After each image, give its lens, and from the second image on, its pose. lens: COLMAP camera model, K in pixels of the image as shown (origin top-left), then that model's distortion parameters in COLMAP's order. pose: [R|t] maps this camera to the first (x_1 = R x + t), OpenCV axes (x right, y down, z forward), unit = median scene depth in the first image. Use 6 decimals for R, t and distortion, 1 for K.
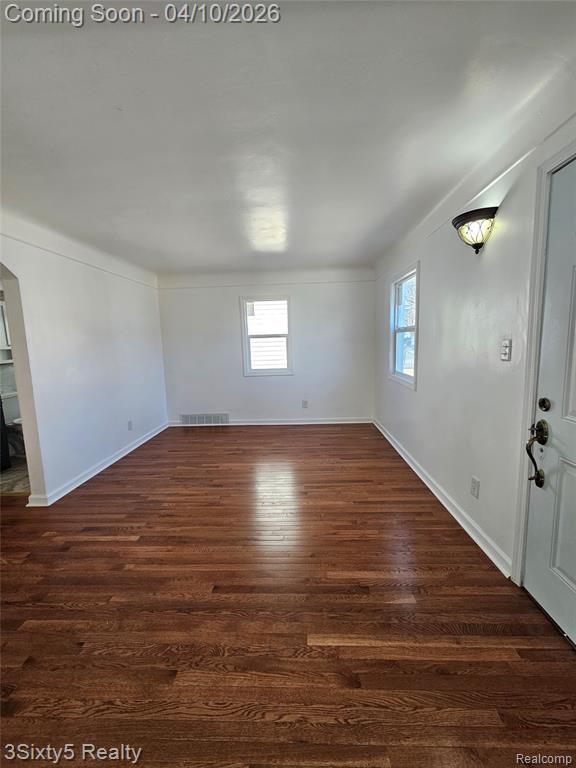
lens RADIAL K [[316.7, 0, 290.2], [0, 316.7, 381.9], [0, 0, 1]] dist [-0.000896, -0.001559]
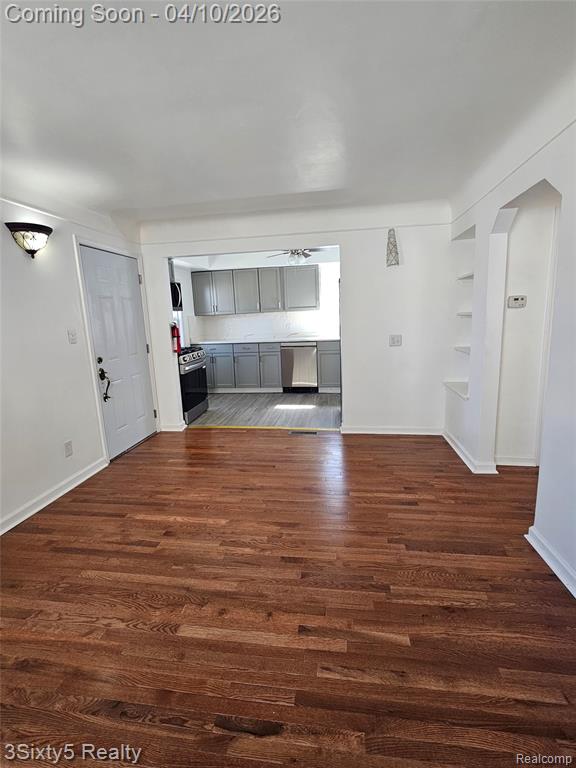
lens RADIAL K [[364.4, 0, 285.4], [0, 364.4, 381.8], [0, 0, 1]] dist [-0.001615, 0.001993]
pose [[-0.990647, 0.047670, 0.127855, -0.467598], [0.084485, 0.950071, 0.300380, -0.281459], [-0.107152, 0.308372, -0.945212, 2.218726]]
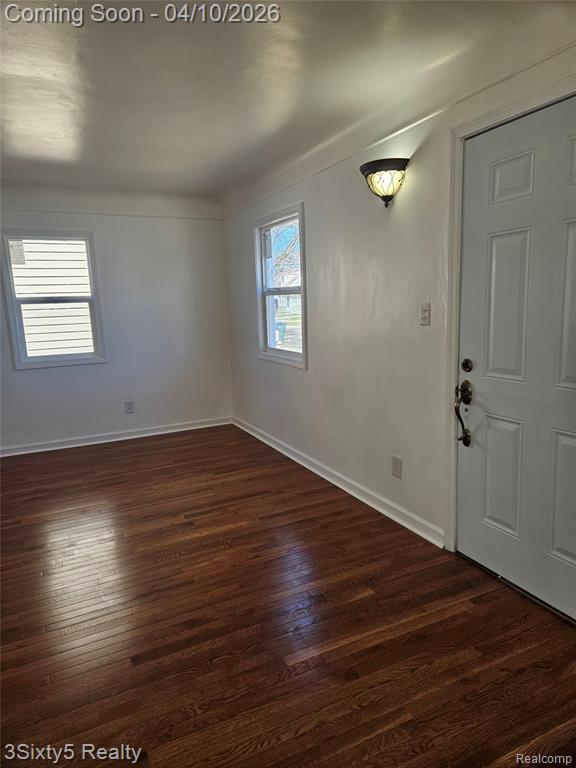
lens RADIAL K [[506.5, 0, 291.5], [0, 506.5, 384.3], [0, 0, 1]] dist [0.070221, -0.047326]
pose [[0.880243, -0.081659, 0.467445, -0.348306], [0.071679, 0.996660, 0.039130, 0.018852], [-0.469079, -0.000938, 0.883156, -0.146825]]
